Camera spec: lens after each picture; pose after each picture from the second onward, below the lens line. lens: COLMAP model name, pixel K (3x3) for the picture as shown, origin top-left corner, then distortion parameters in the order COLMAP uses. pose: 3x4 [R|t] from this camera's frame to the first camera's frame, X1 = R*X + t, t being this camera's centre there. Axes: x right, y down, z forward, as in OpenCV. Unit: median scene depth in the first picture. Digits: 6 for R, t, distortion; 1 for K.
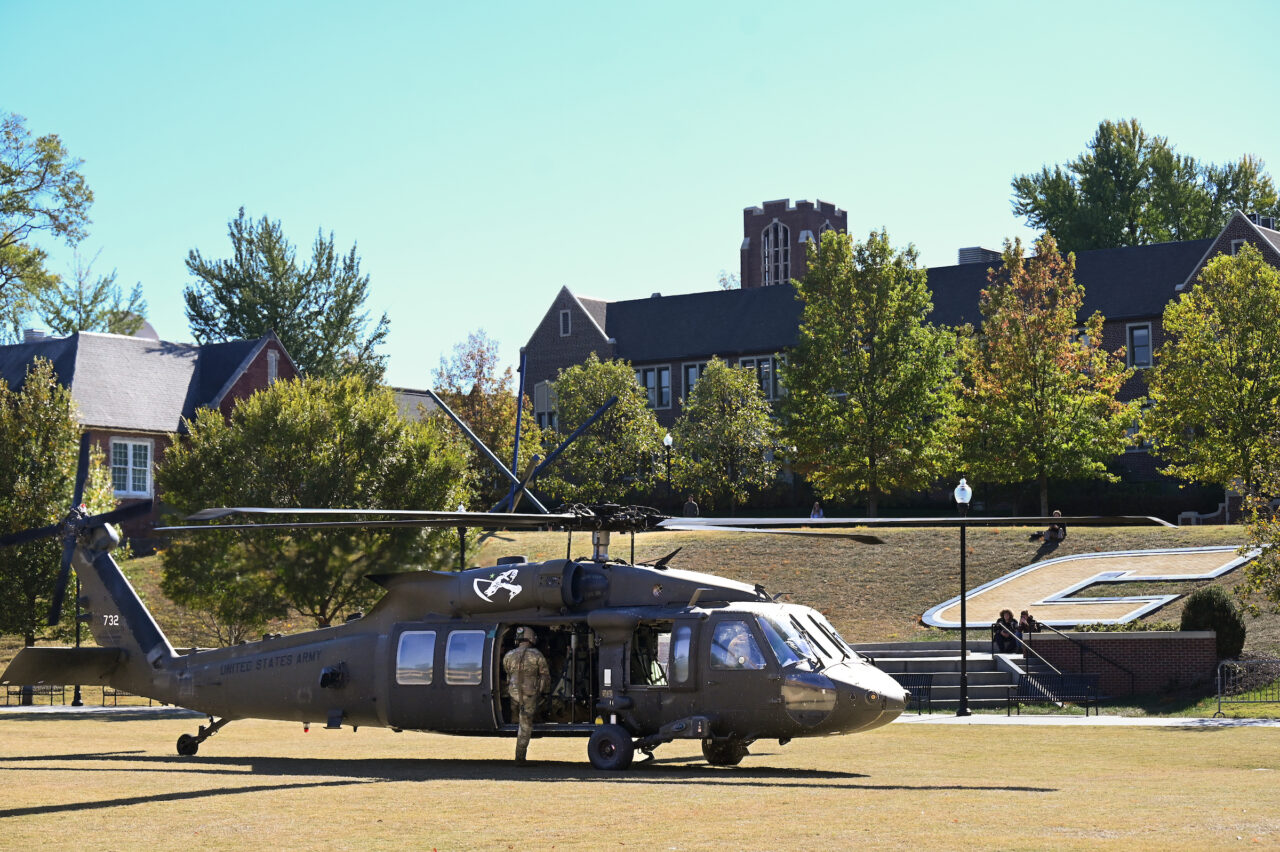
lens RADIAL K [[2557.9, 0, 638.6], [0, 2557.9, 434.1], [0, 0, 1]] dist [-0.004930, 0.000000]
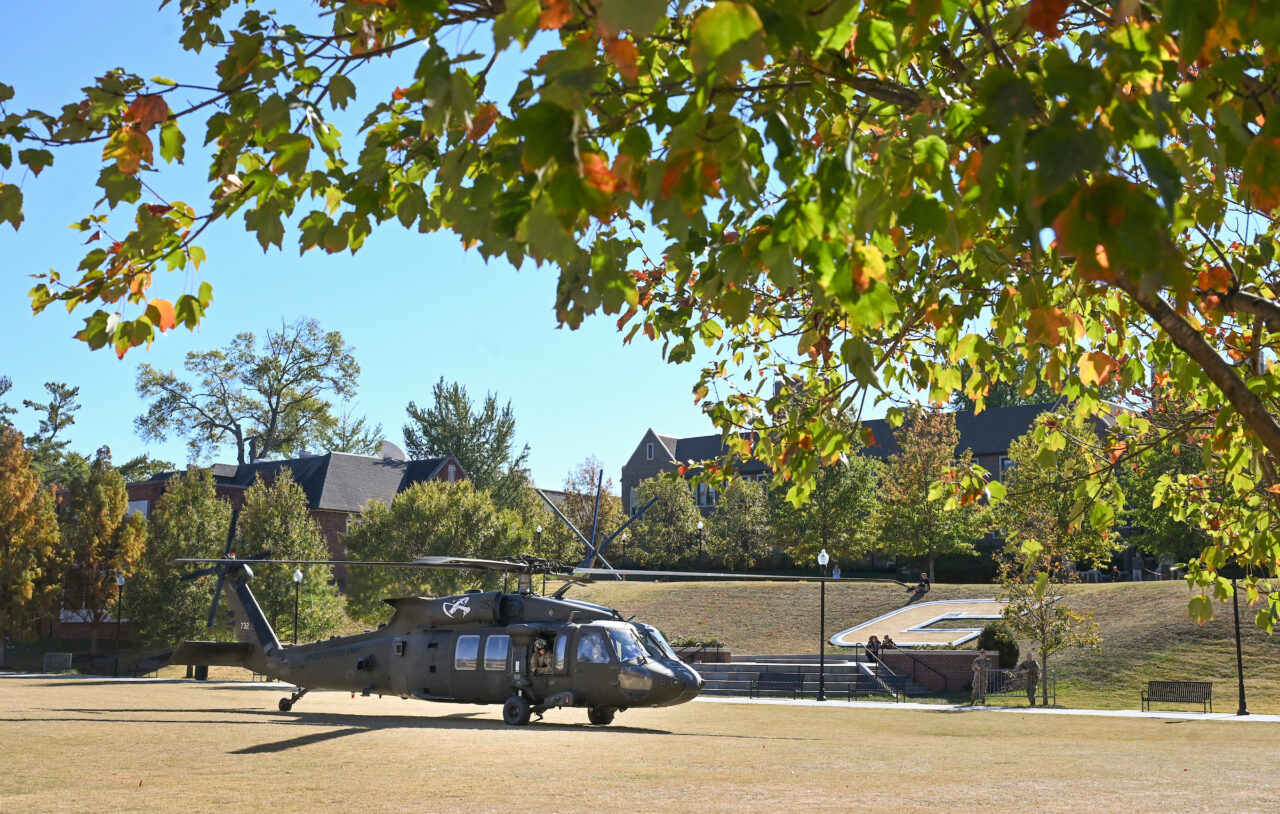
lens RADIAL K [[1606.7, 0, 635.8], [0, 1606.7, 434.8], [0, 0, 1]] dist [-0.033751, 0.000000]
pose [[0.997276, 0.012374, -0.072716, 0.068709], [-0.016407, 0.998344, -0.055133, 0.002909], [0.071913, 0.056176, 0.995828, 0.005152]]
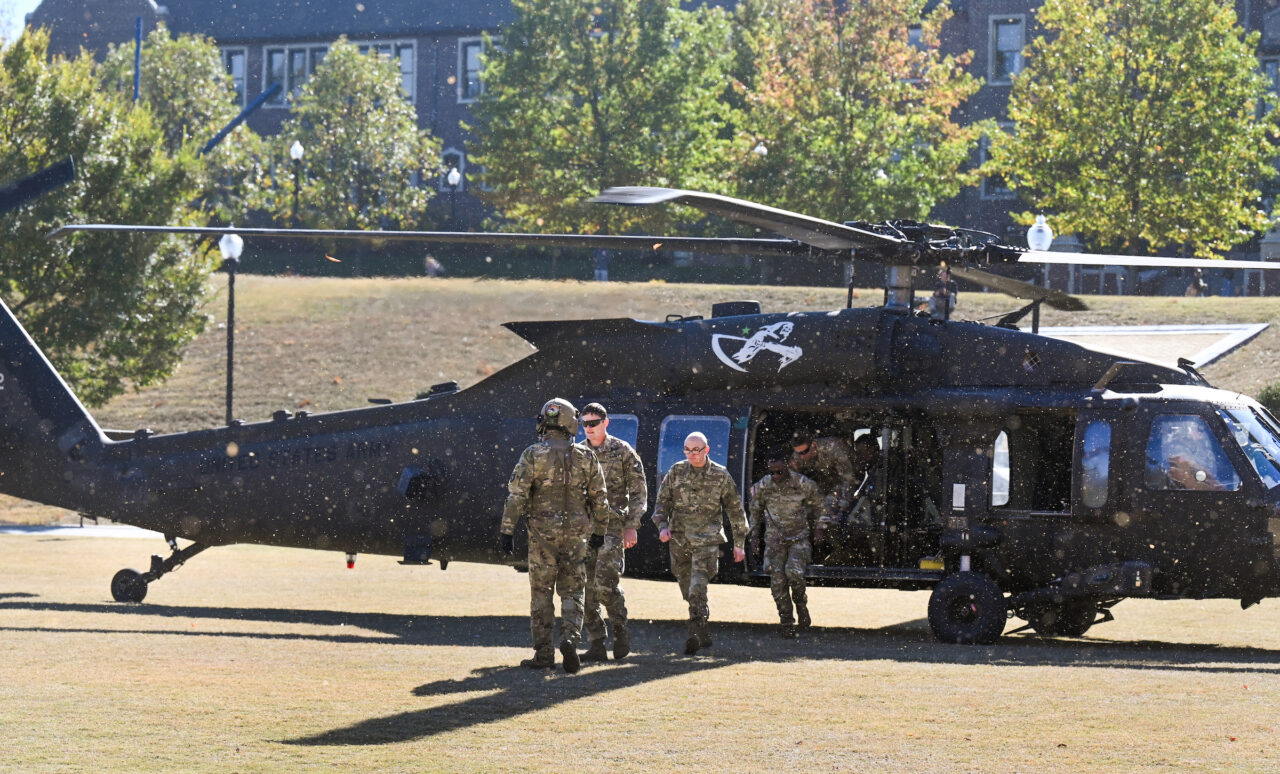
lens RADIAL K [[3365.9, 0, 631.9], [0, 3365.9, 387.4], [0, 0, 1]] dist [-0.147270, 0.000000]
pose [[0.978129, 0.030519, 0.205748, -0.137690], [-0.043947, 0.997169, 0.061014, 0.010986], [-0.203304, -0.068722, 0.976701, 0.108448]]
